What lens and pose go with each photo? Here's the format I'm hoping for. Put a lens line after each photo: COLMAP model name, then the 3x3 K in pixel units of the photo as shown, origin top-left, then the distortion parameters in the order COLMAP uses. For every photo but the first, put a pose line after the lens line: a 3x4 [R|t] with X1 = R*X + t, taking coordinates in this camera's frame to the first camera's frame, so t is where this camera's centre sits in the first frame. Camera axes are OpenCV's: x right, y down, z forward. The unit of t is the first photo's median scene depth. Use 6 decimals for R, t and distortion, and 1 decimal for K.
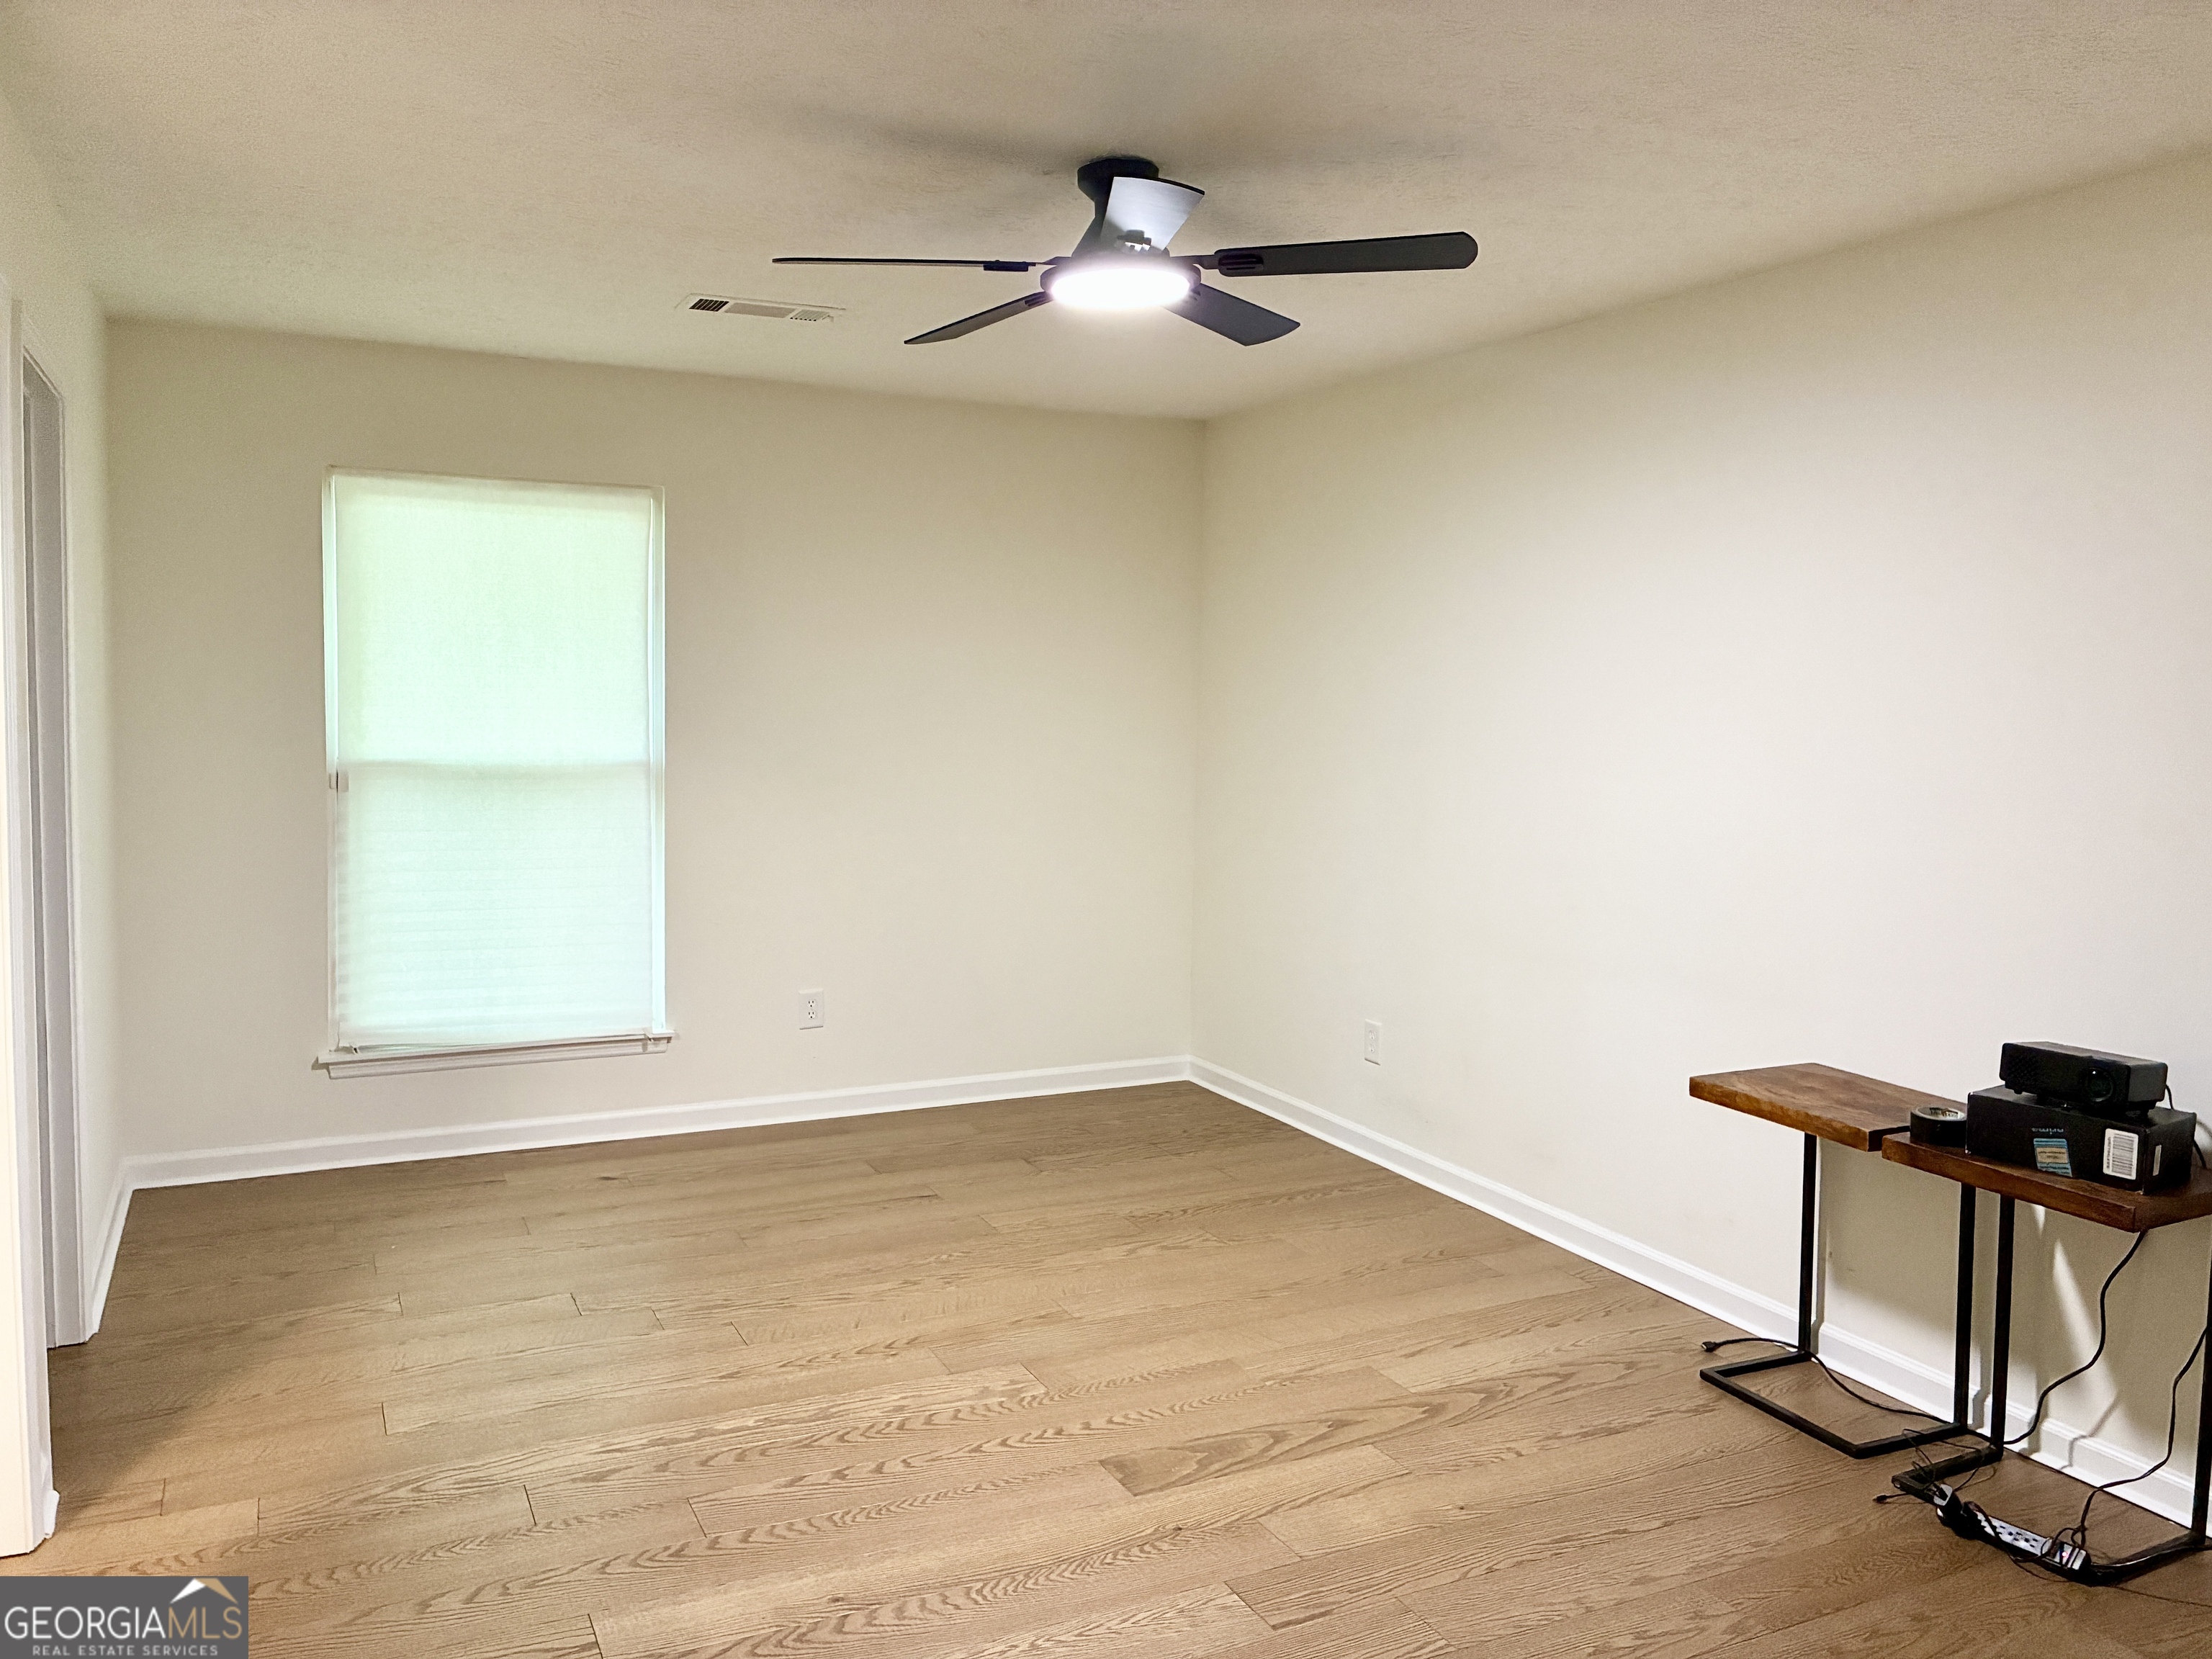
lens RADIAL K [[1676.8, 0, 1100.4], [0, 1676.8, 823.7], [0, 0, 1]] dist [0.045877, -0.053932]
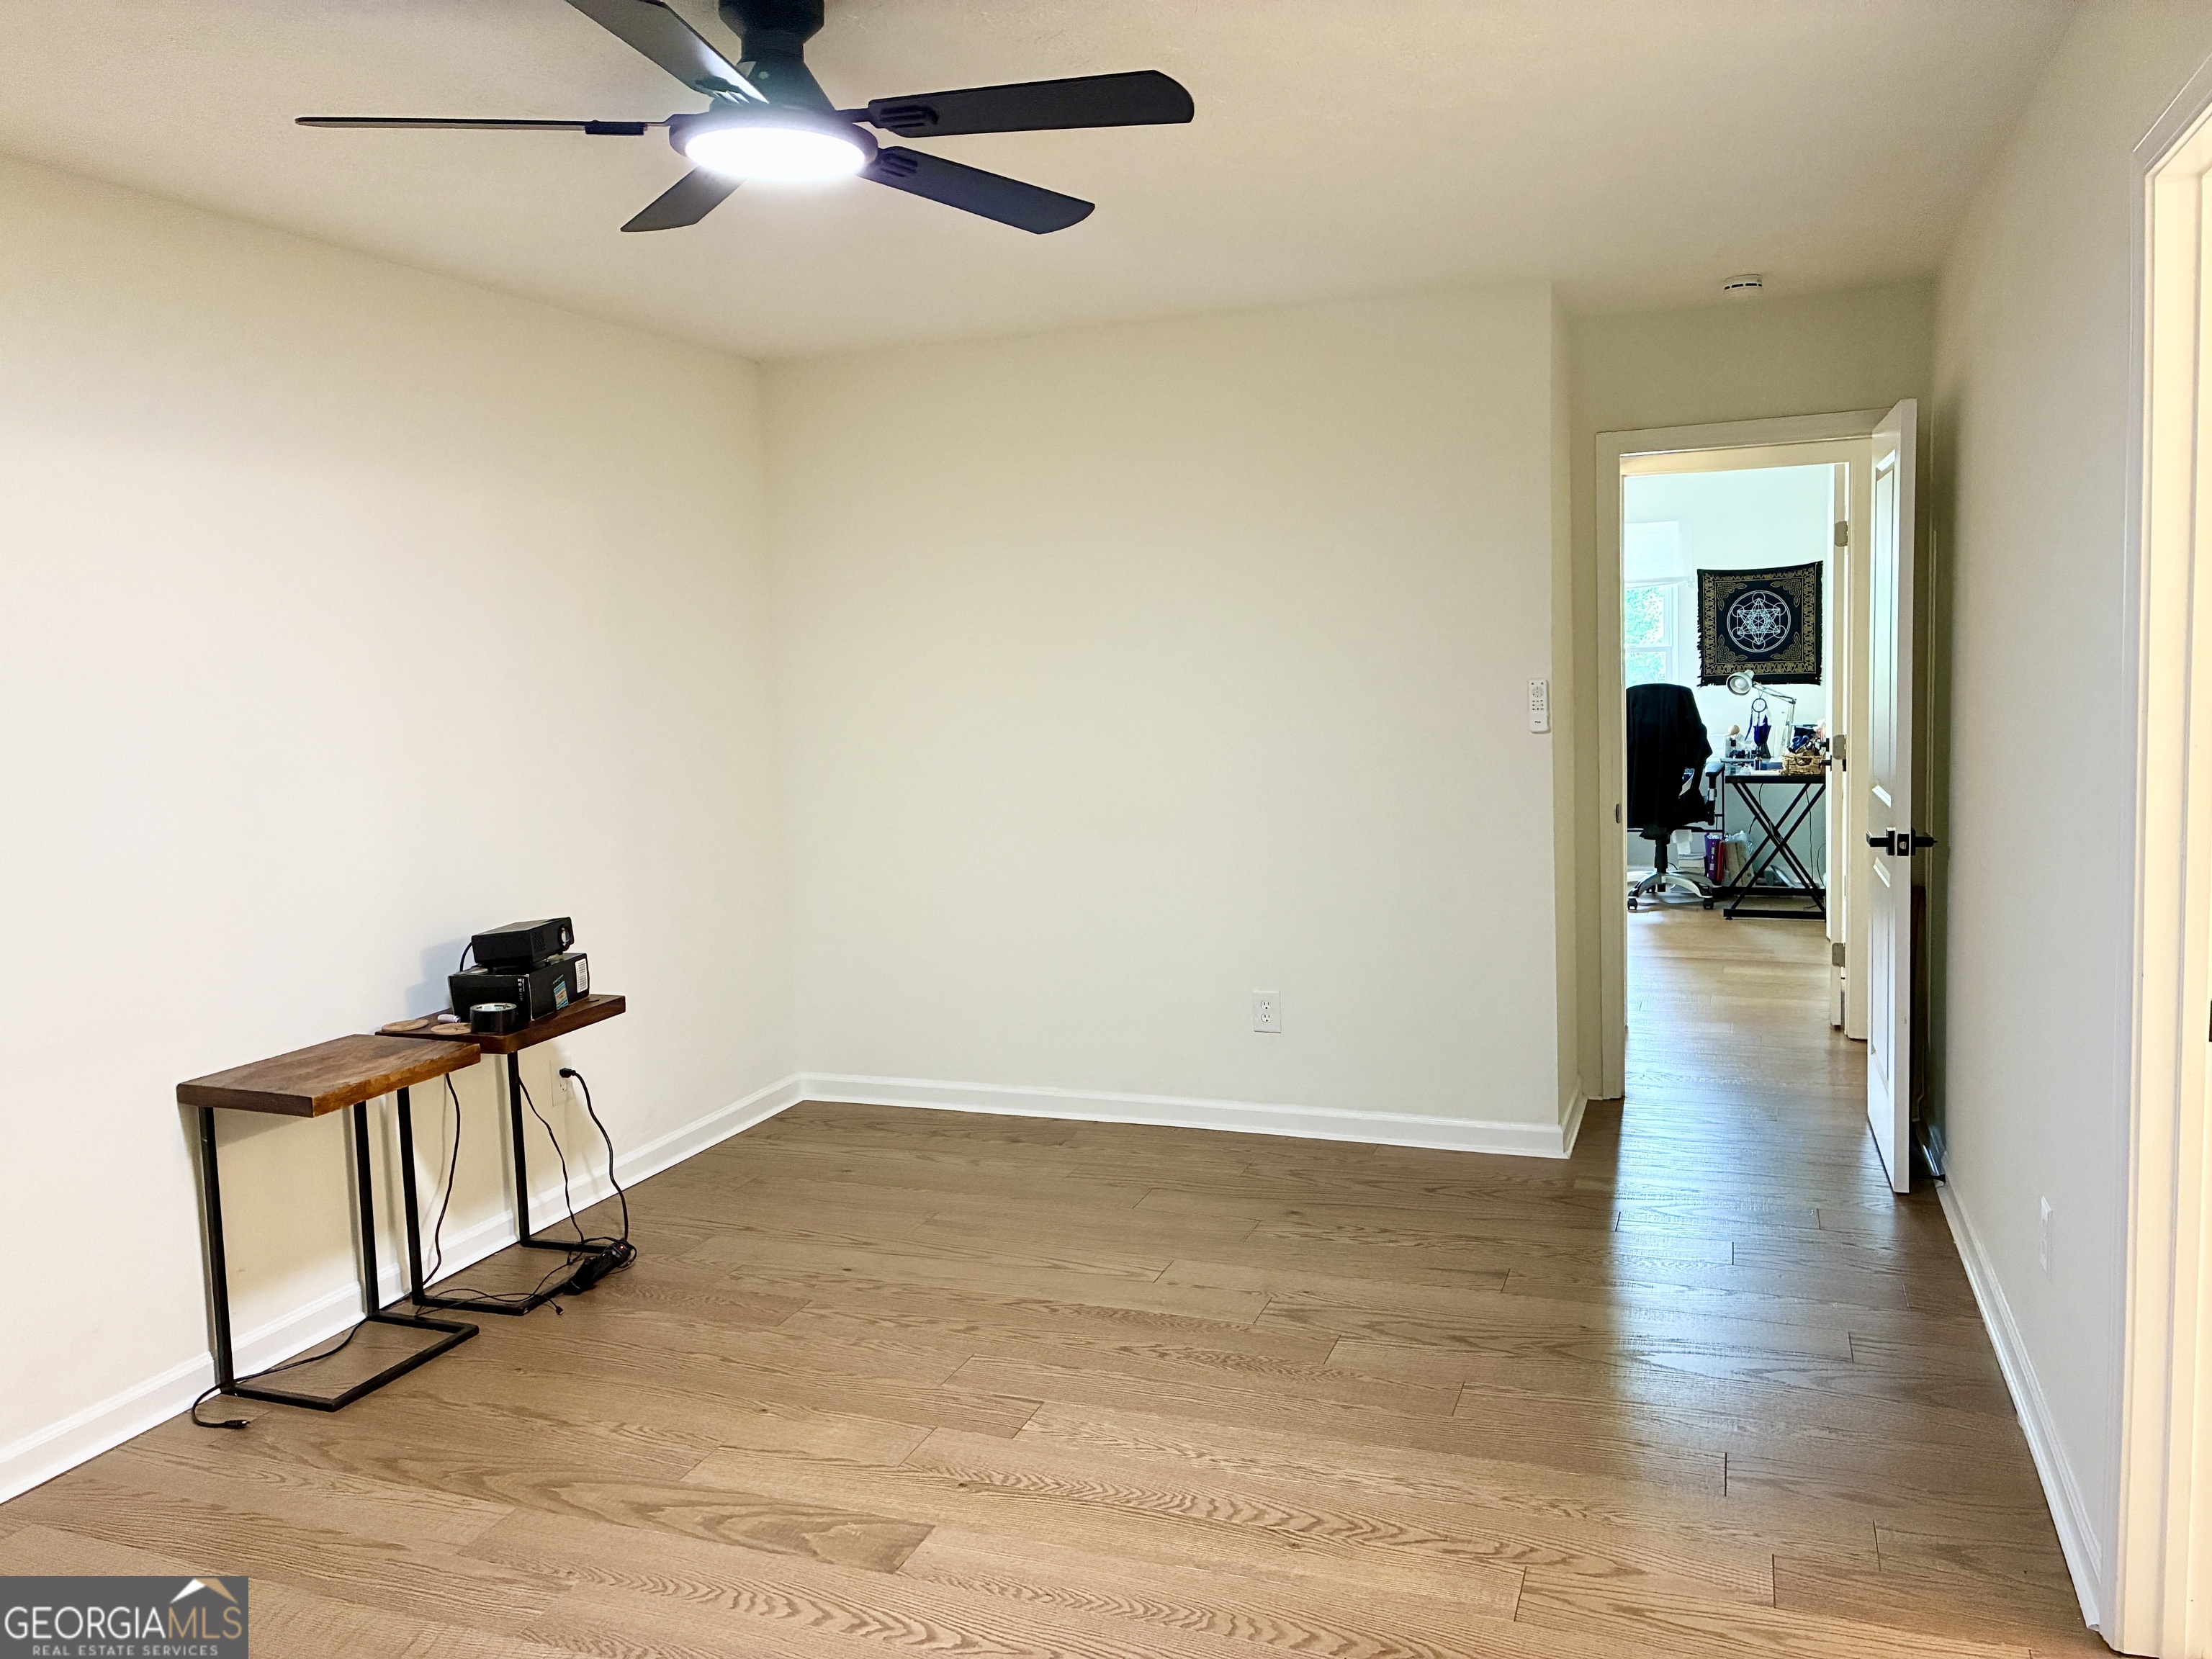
lens RADIAL K [[1676.8, 0, 1099.1], [0, 1676.8, 824.3], [0, 0, 1]] dist [0.045877, -0.053932]
pose [[-0.690835, -0.065595, 0.720031, -0.648557], [0.082398, 0.982245, 0.168539, -0.123179], [-0.718302, 0.175761, -0.673164, 1.410422]]
